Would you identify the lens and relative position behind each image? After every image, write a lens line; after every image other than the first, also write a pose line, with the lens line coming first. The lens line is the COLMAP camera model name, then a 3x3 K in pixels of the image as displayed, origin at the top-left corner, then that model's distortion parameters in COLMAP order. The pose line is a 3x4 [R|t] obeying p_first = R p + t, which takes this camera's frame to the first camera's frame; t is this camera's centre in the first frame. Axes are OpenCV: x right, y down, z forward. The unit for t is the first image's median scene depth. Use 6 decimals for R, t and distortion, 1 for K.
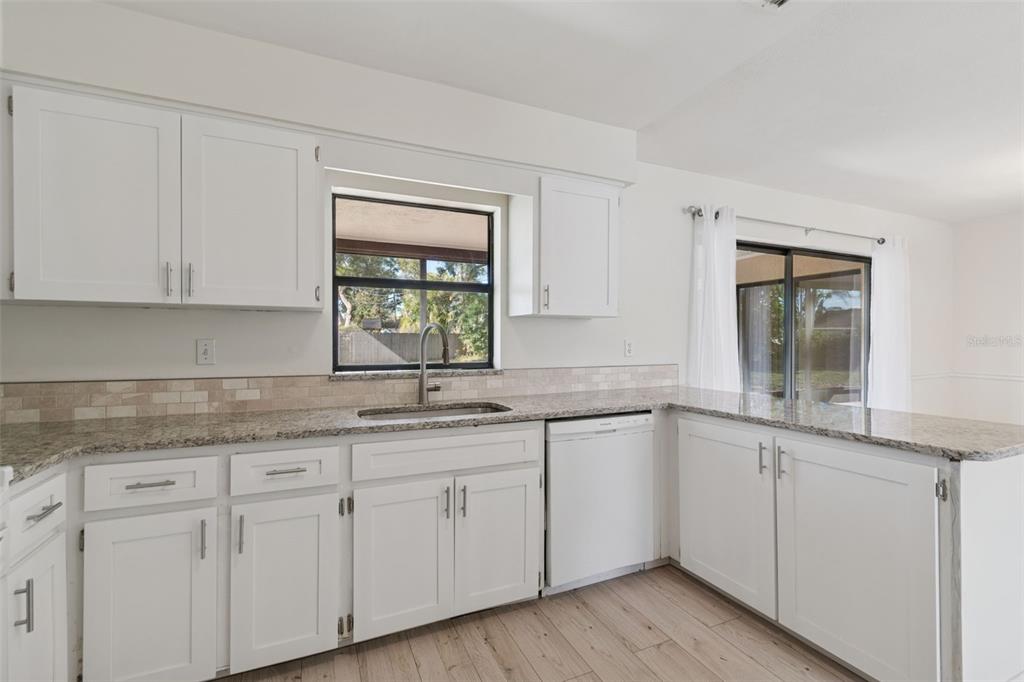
lens RADIAL K [[454.6, 0, 517.3], [0, 454.6, 347.9], [0, 0, 1]] dist [0.008327, -0.000321]
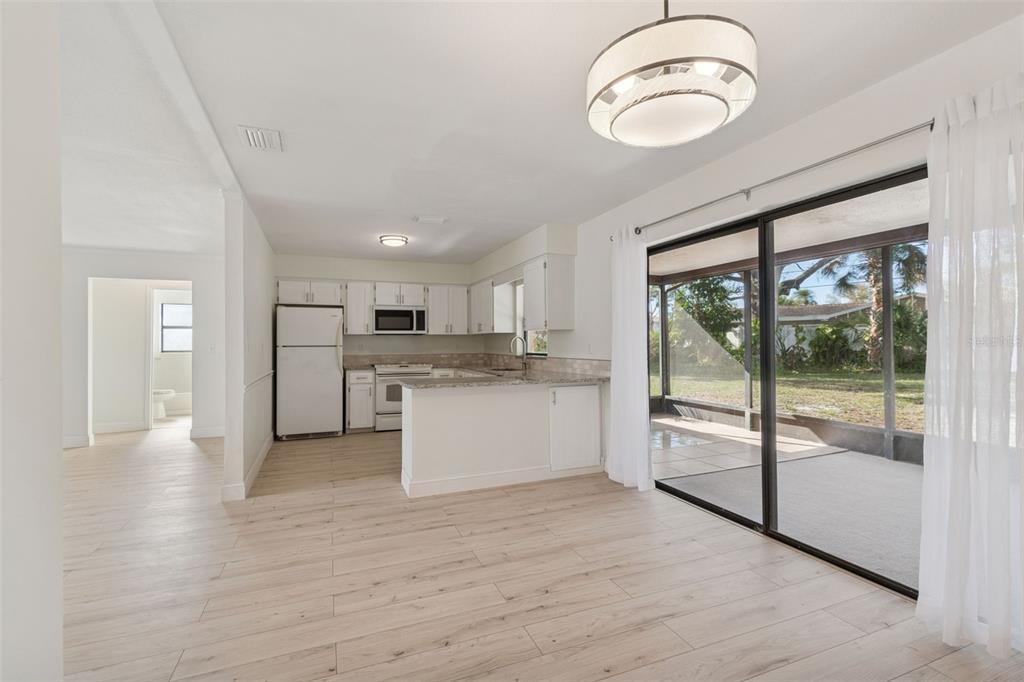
lens RADIAL K [[454.6, 0, 514.8], [0, 454.6, 339.1], [0, 0, 1]] dist [0.008327, -0.000321]
pose [[-0.027753, -0.010258, -0.999562, 1.291704], [-0.009388, 0.999906, -0.010001, -0.006969], [0.999571, 0.009107, -0.027847, 0.598369]]
